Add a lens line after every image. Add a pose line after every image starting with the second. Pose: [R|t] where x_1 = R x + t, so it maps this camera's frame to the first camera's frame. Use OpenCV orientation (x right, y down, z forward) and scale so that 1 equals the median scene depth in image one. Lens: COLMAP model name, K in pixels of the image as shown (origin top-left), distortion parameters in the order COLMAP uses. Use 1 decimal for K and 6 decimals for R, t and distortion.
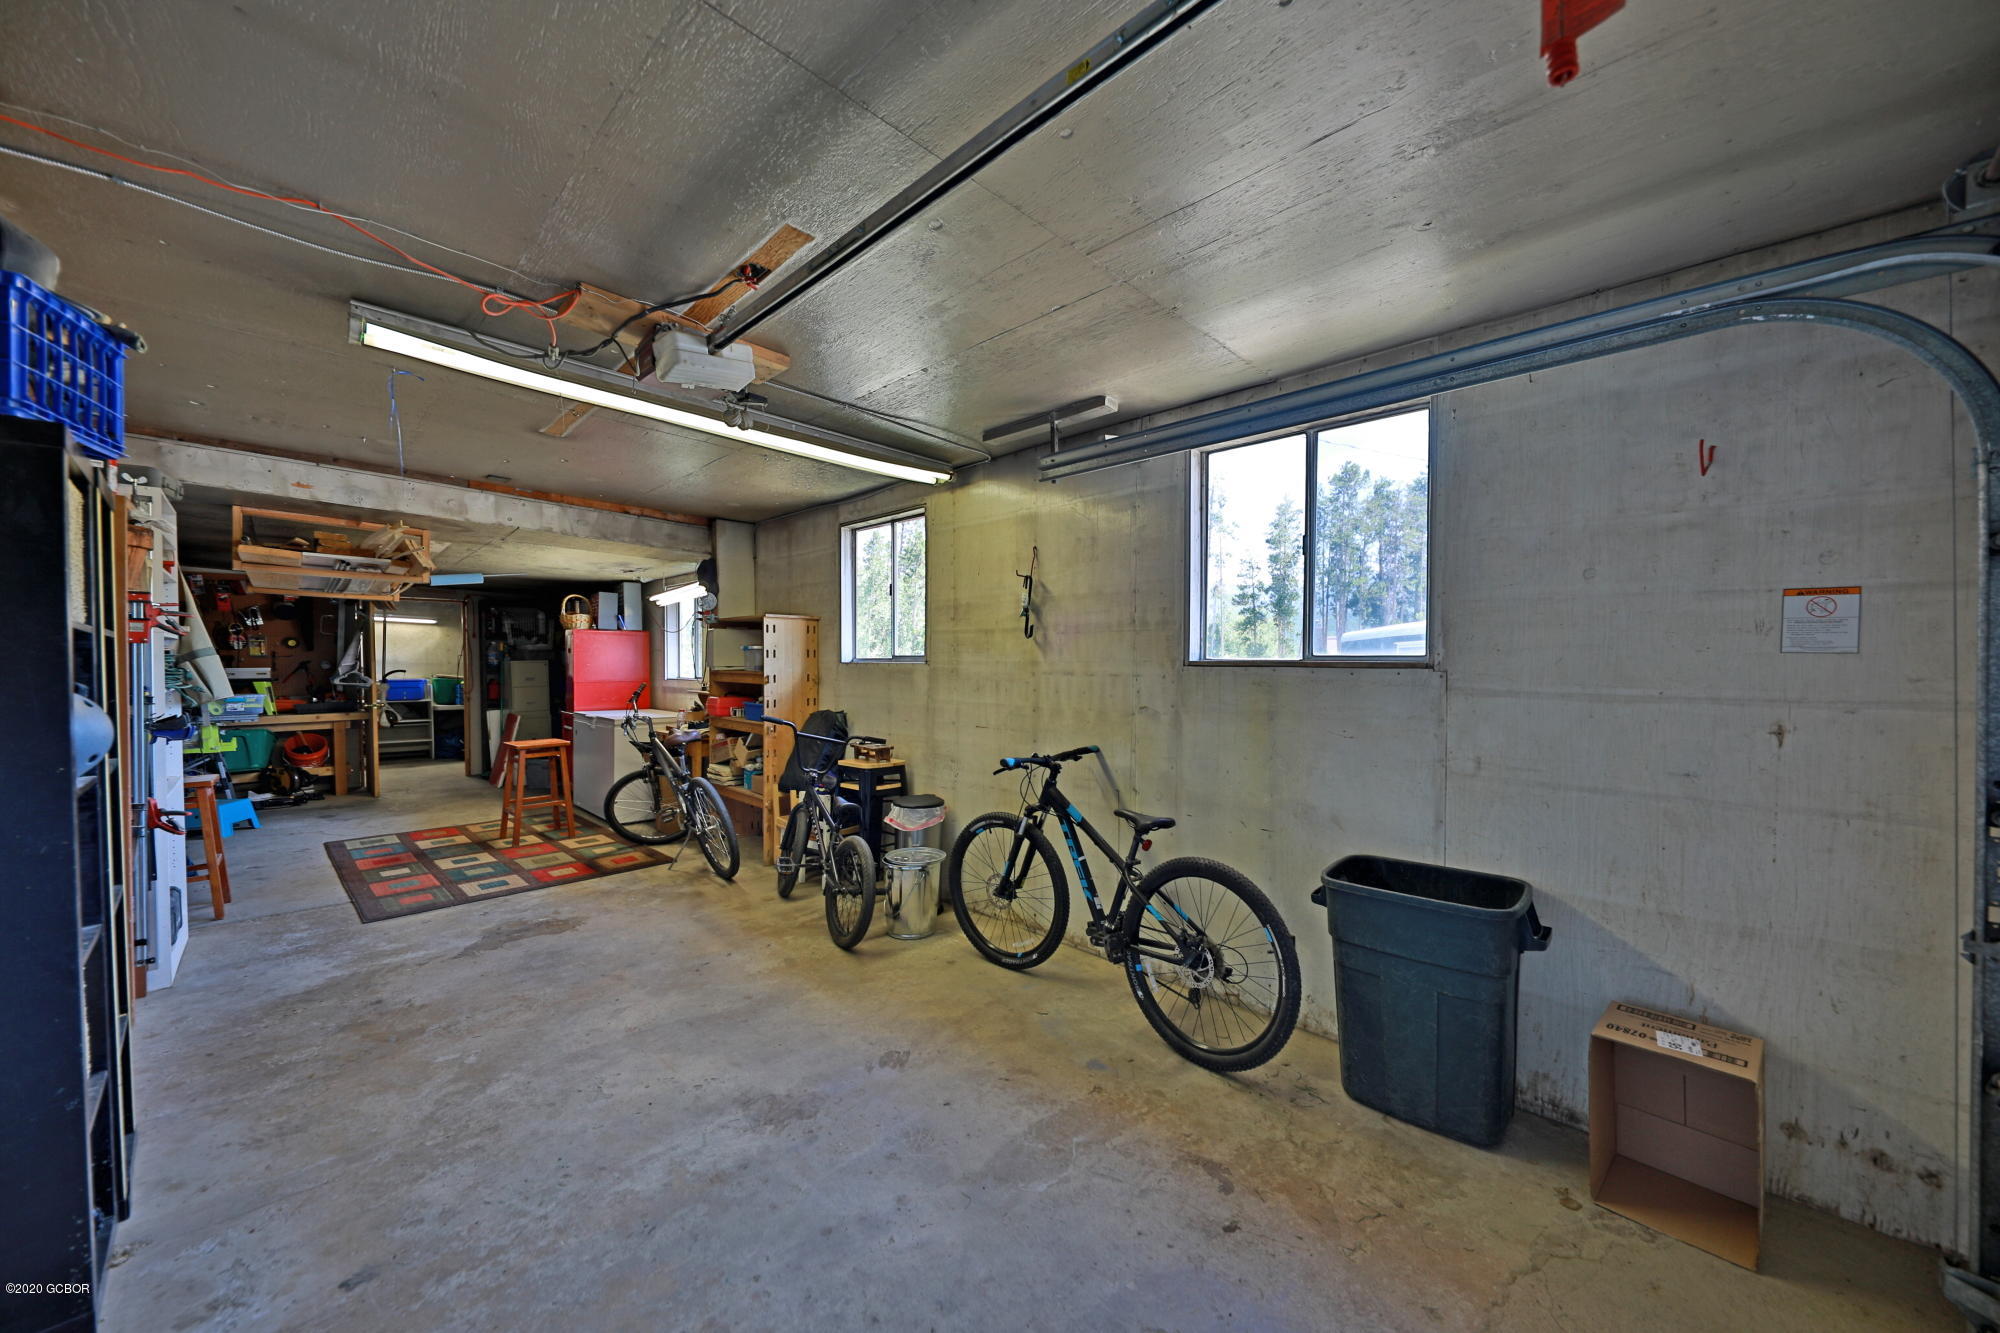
lens RADIAL K [[732.1, 0, 1000.9], [0, 732.1, 673.7], [0, 0, 1]] dist [0.019341, -0.010081]
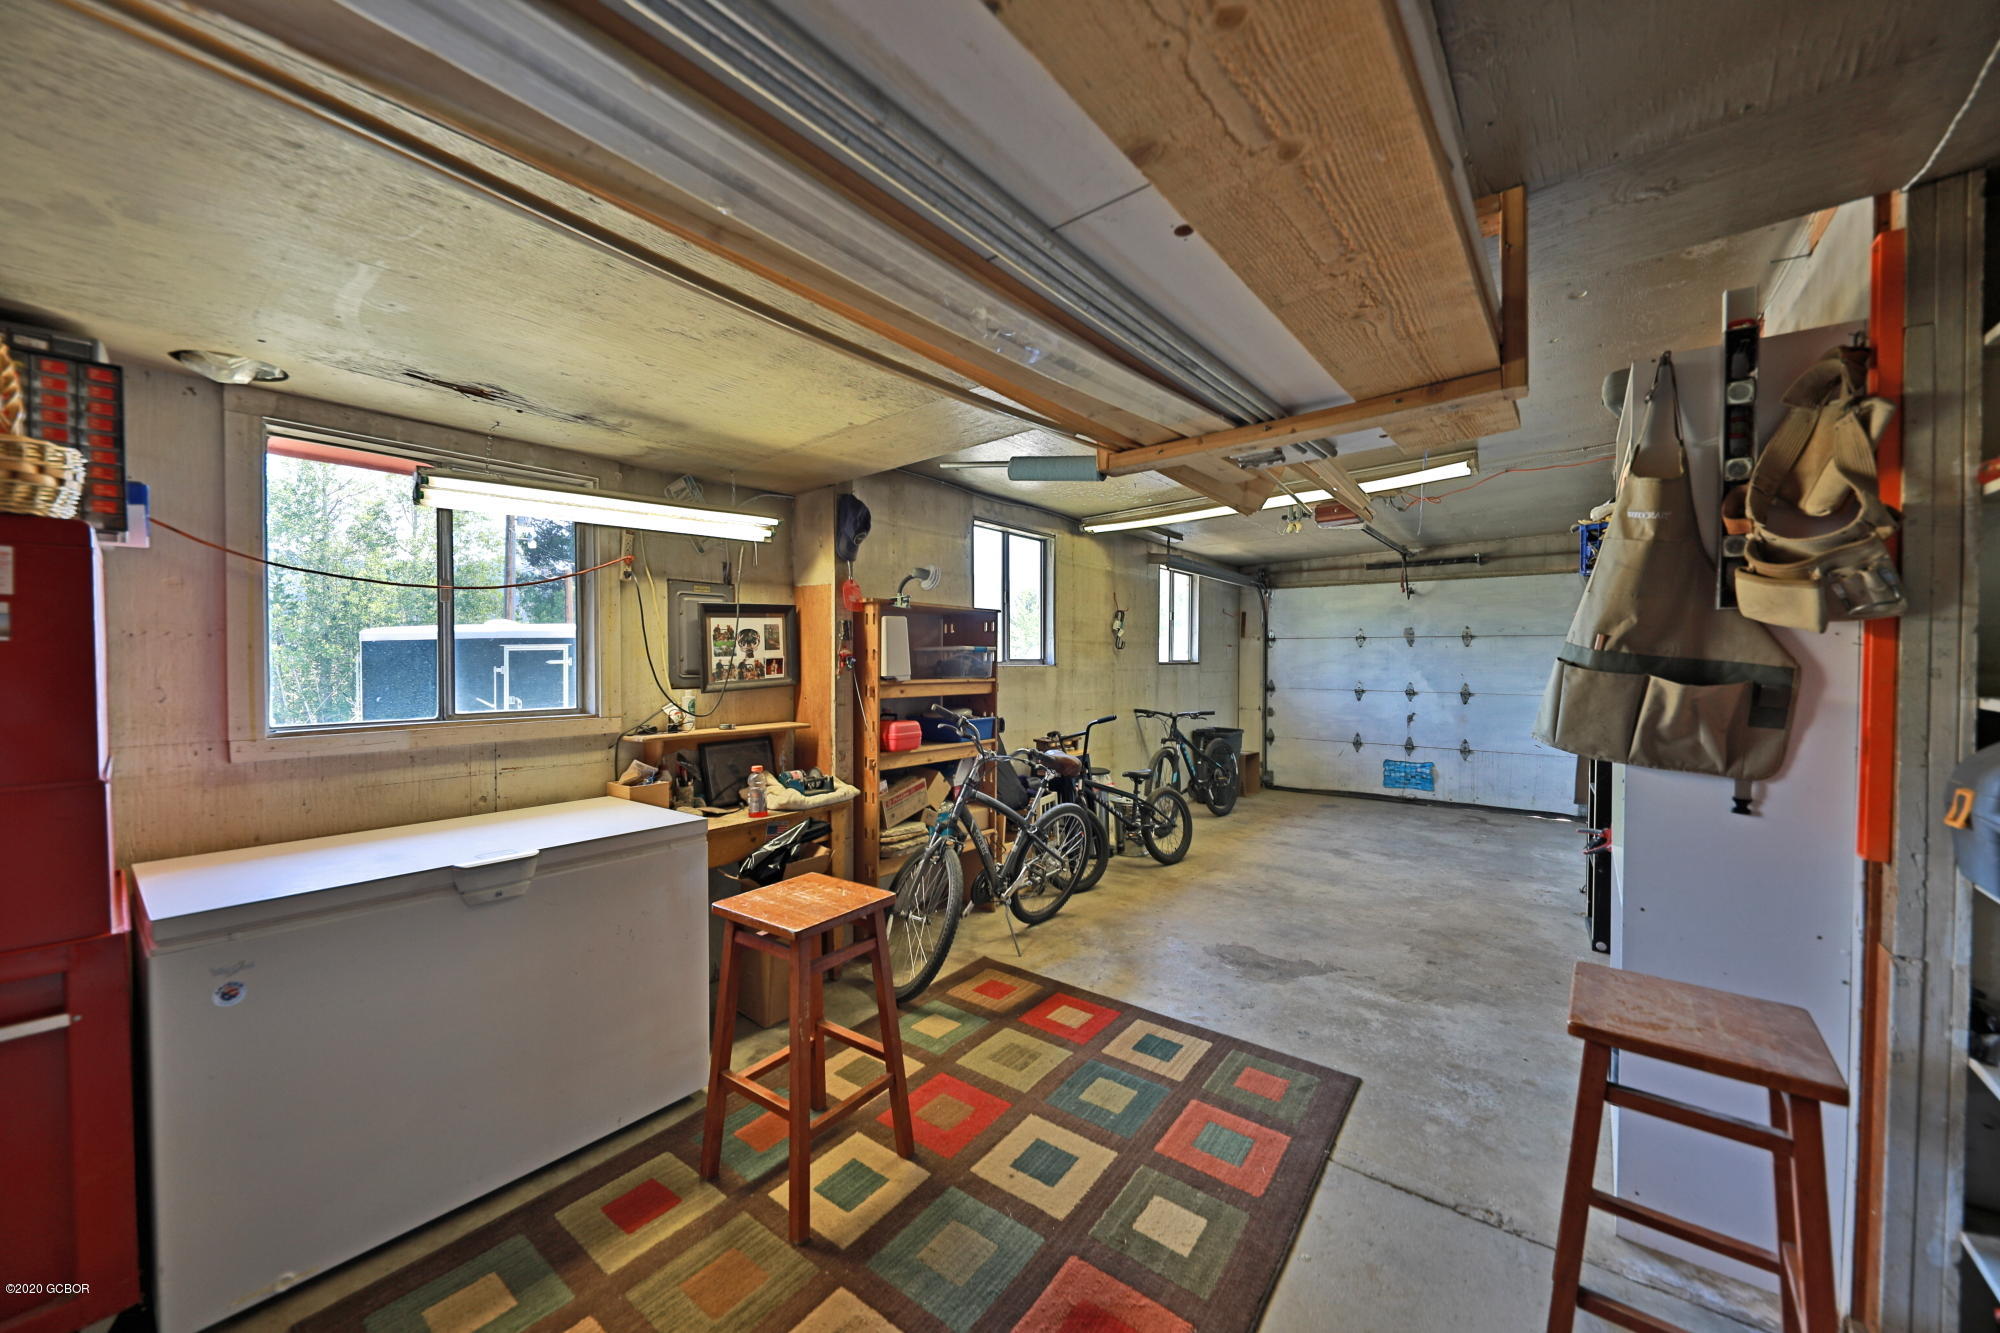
lens RADIAL K [[732.1, 0, 1000.9], [0, 732.1, 673.7], [0, 0, 1]] dist [0.019341, -0.010081]
pose [[-0.130065, -0.016547, 0.991367, -1.484508], [0.025555, 0.999473, 0.020035, -0.031530], [-0.991176, 0.027940, -0.129574, 1.417167]]
